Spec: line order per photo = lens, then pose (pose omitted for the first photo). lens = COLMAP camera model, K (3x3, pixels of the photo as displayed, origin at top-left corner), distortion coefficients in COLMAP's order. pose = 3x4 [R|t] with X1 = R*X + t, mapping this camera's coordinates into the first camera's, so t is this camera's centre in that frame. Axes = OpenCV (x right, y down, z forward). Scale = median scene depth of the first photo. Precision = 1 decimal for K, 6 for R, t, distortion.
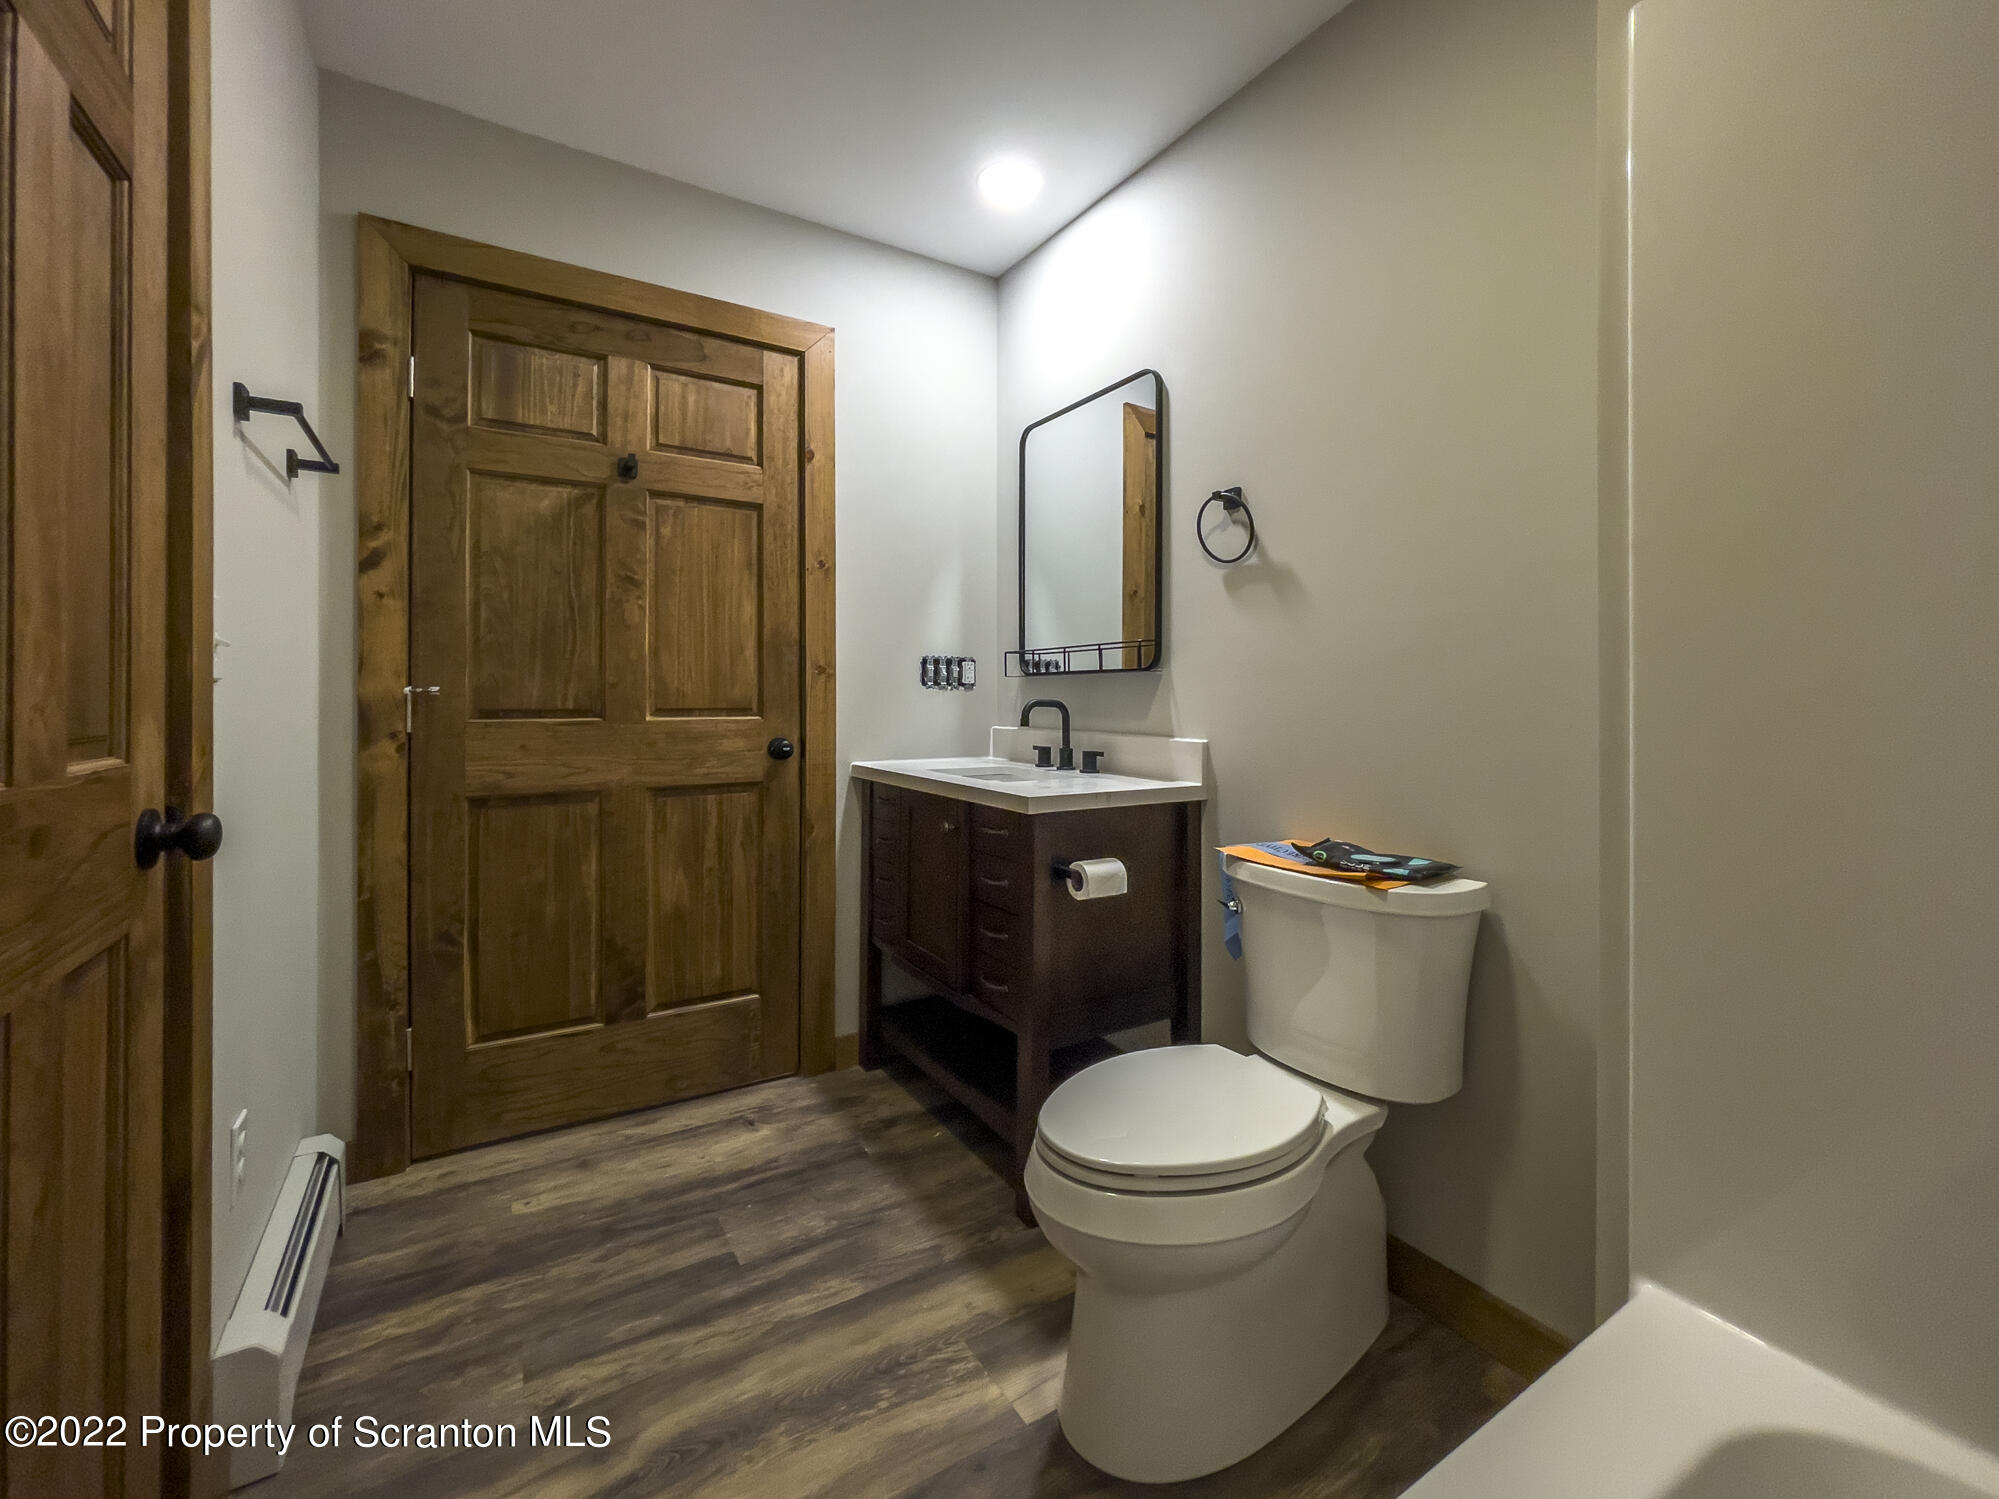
lens RADIAL K [[806.2, 0, 994.9], [0, 806.2, 702.4], [0, 0, 1]] dist [-0.003633, 0.000097]
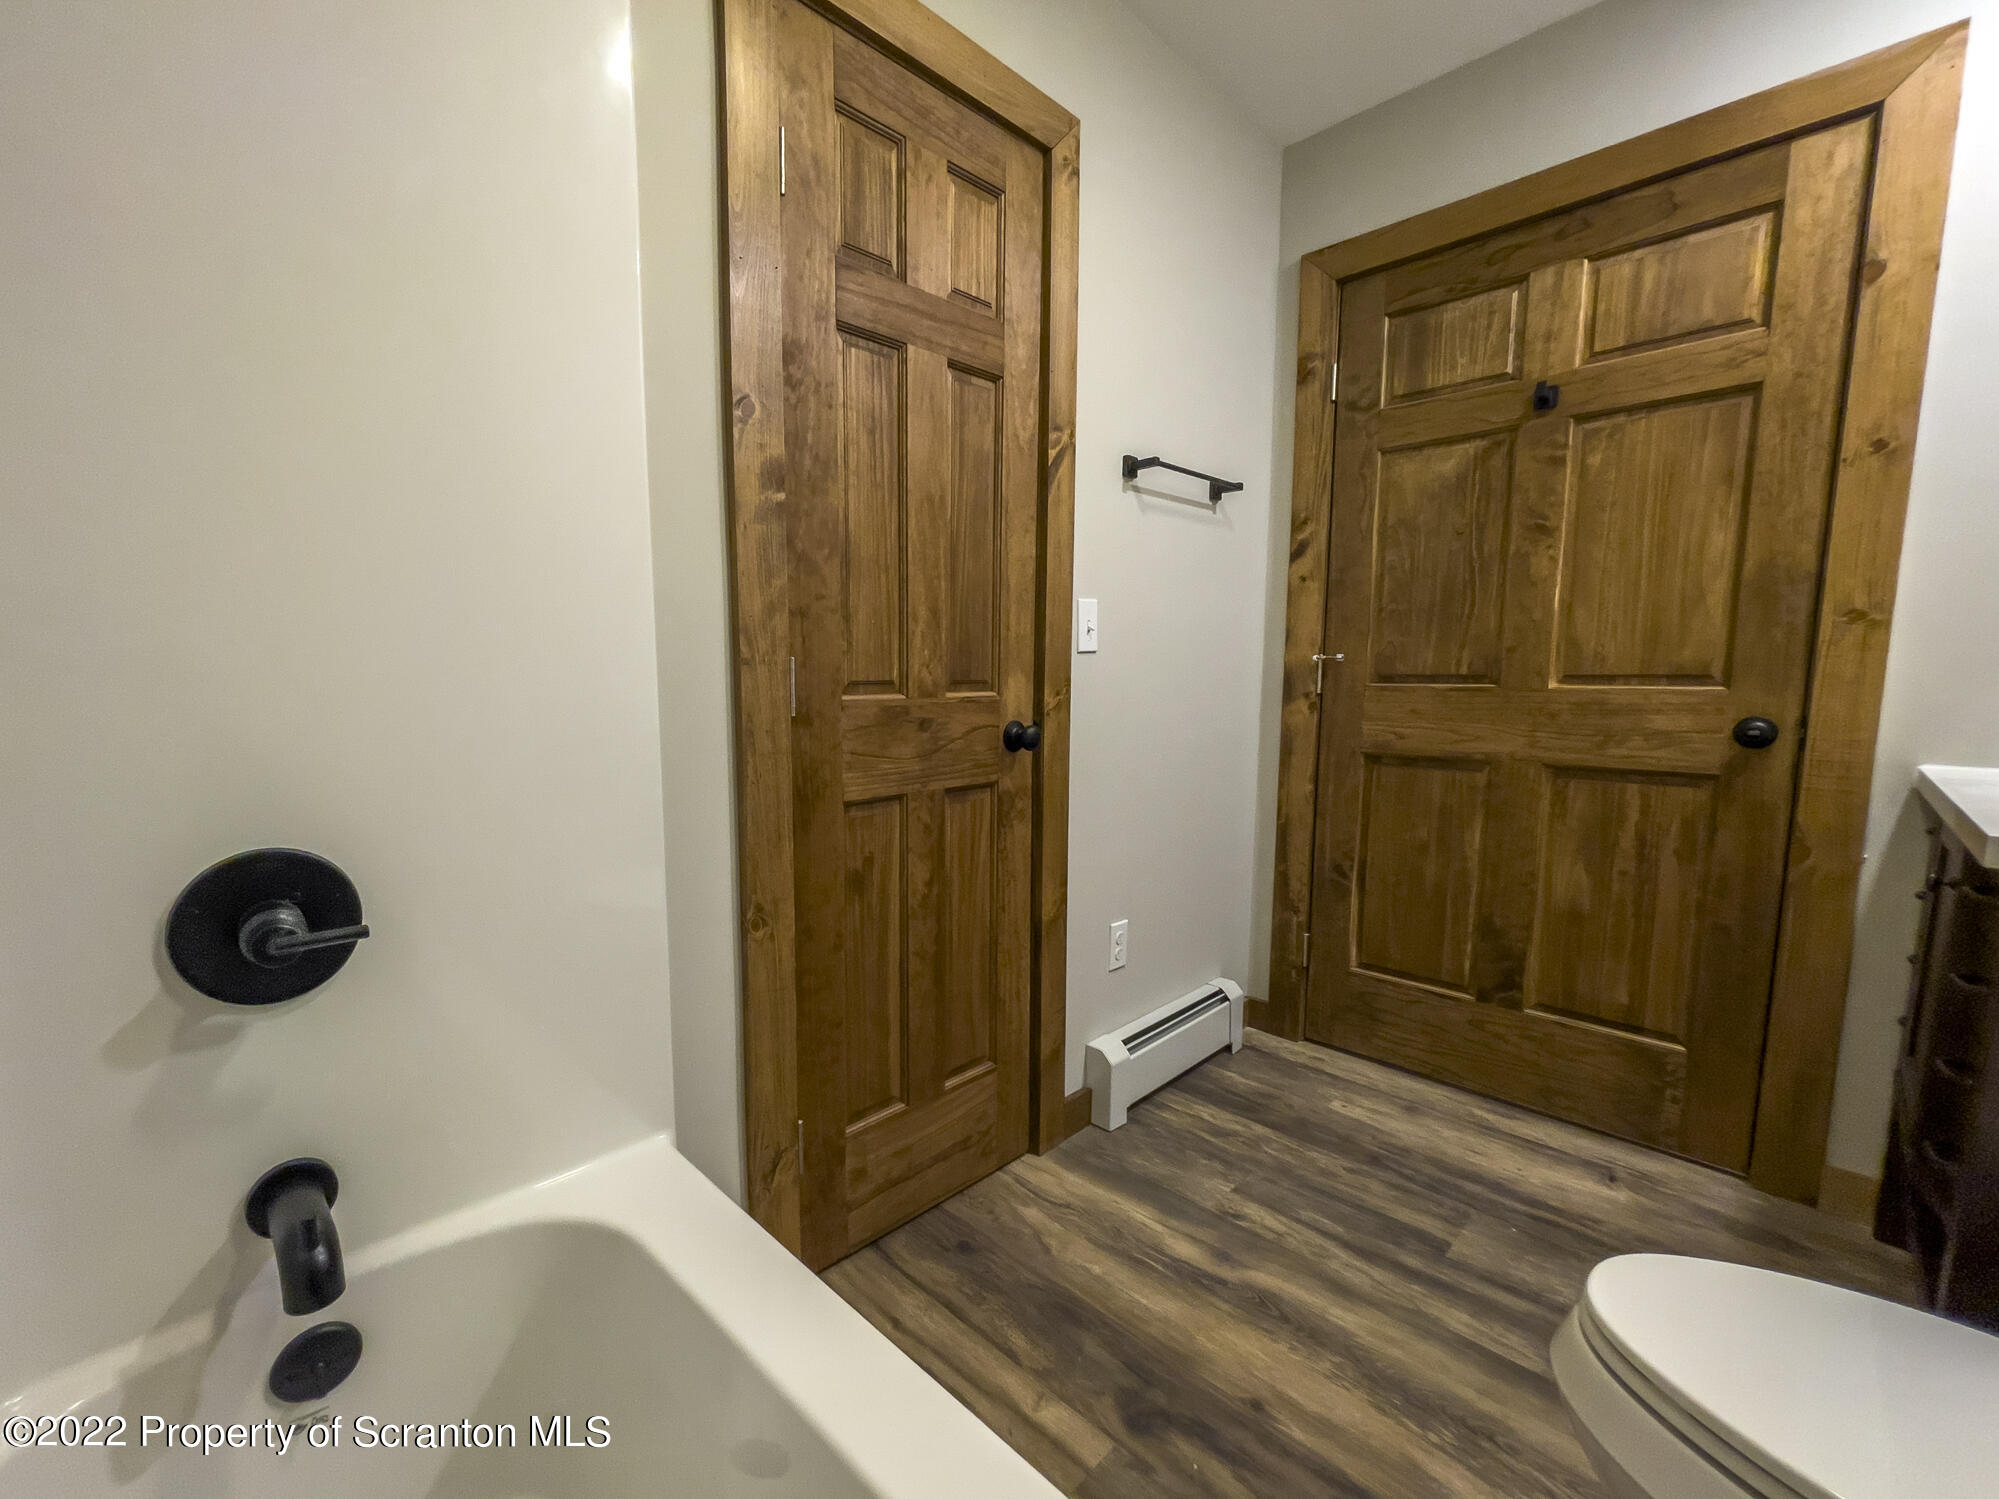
lens RADIAL K [[872.1, 0, 993.1], [0, 872.1, 780.1], [0, 0, 1]] dist [-0.000453, 0.001287]
pose [[0.254520, 0.114315, -0.960287, 0.360542], [-0.004758, 0.993125, 0.116963, 0.014306], [0.967056, -0.025200, 0.253314, 0.174387]]
